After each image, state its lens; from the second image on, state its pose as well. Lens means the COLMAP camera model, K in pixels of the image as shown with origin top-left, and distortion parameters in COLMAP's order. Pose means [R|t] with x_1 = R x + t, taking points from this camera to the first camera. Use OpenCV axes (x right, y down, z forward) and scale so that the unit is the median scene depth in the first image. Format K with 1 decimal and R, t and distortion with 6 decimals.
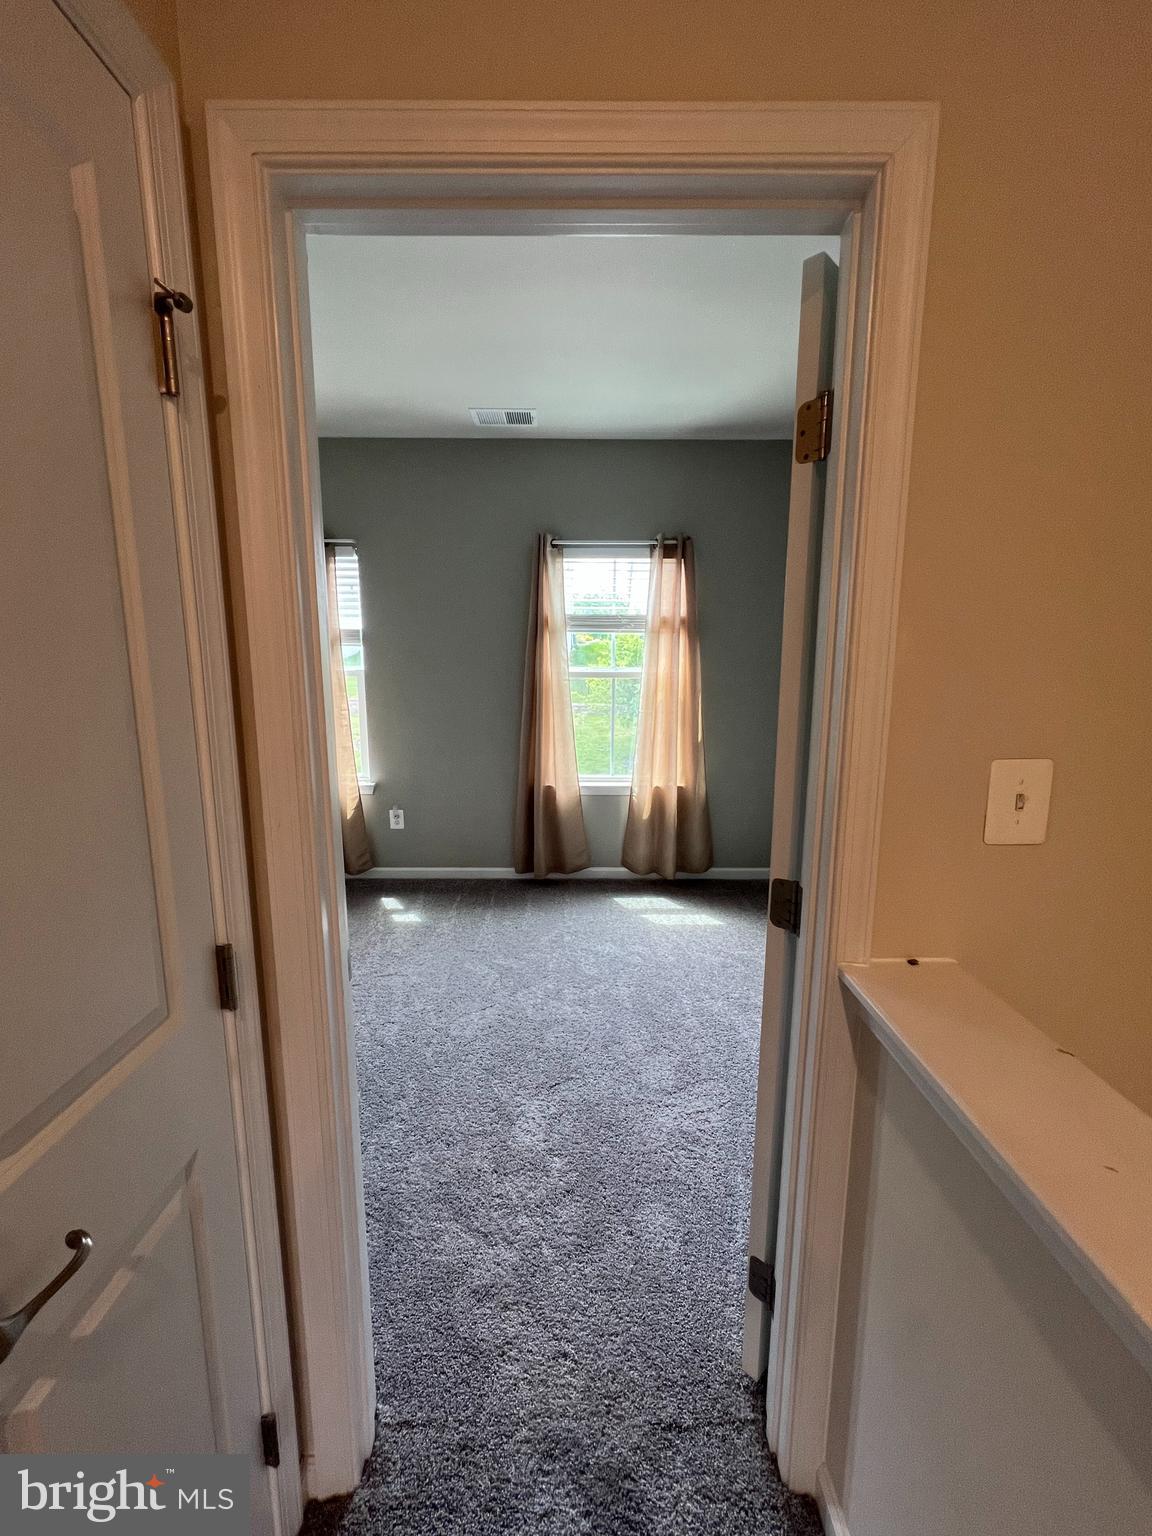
lens RADIAL K [[628.9, 0, 579.3], [0, 628.9, 762.6], [0, 0, 1]] dist [-0.003522, -0.000071]
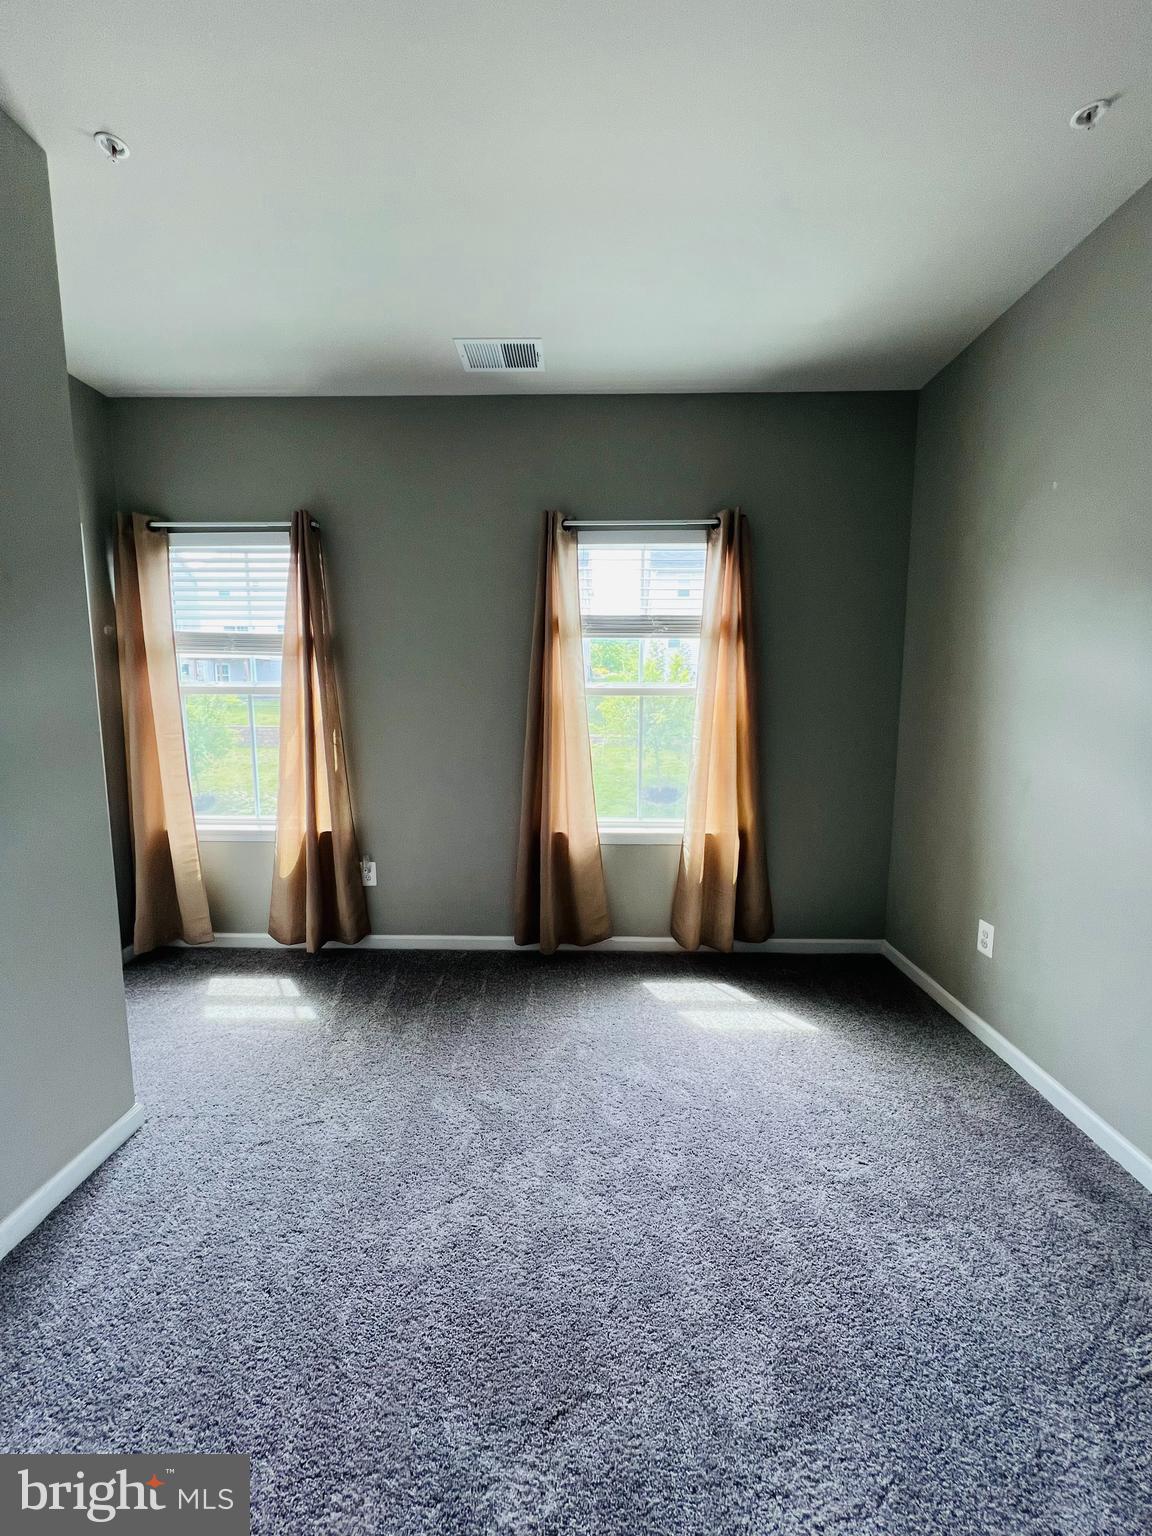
lens RADIAL K [[612.2, 0, 578.0], [0, 612.2, 762.0], [0, 0, 1]] dist [-0.002987, 0.000811]
pose [[0.999581, 0.000787, -0.028919, -0.003142], [-0.002215, 0.998778, -0.049375, -0.014041], [0.028845, 0.049418, 0.998362, 0.249754]]
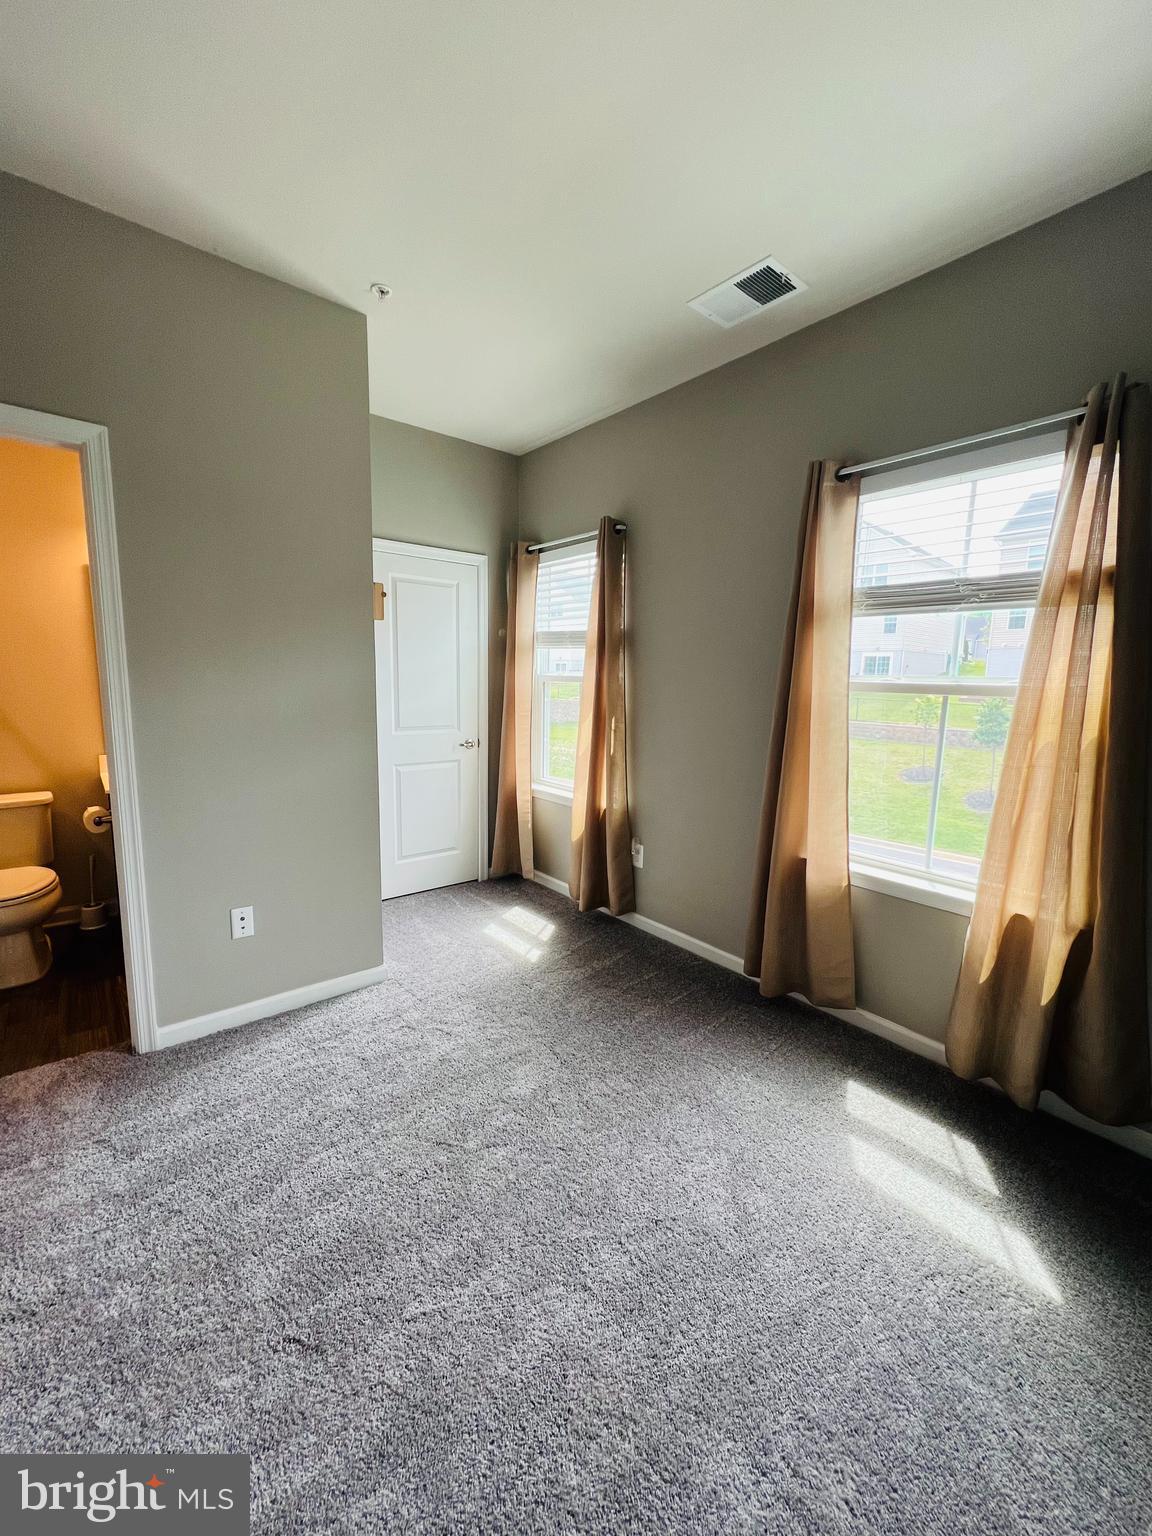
lens RADIAL K [[612.2, 0, 571.8], [0, 612.2, 762.5], [0, 0, 1]] dist [-0.002987, 0.000811]
pose [[0.632058, 0.116311, -0.766143, 0.285534], [-0.140763, 0.989456, 0.034085, -0.050638], [0.762029, 0.086300, 0.641766, 0.435370]]
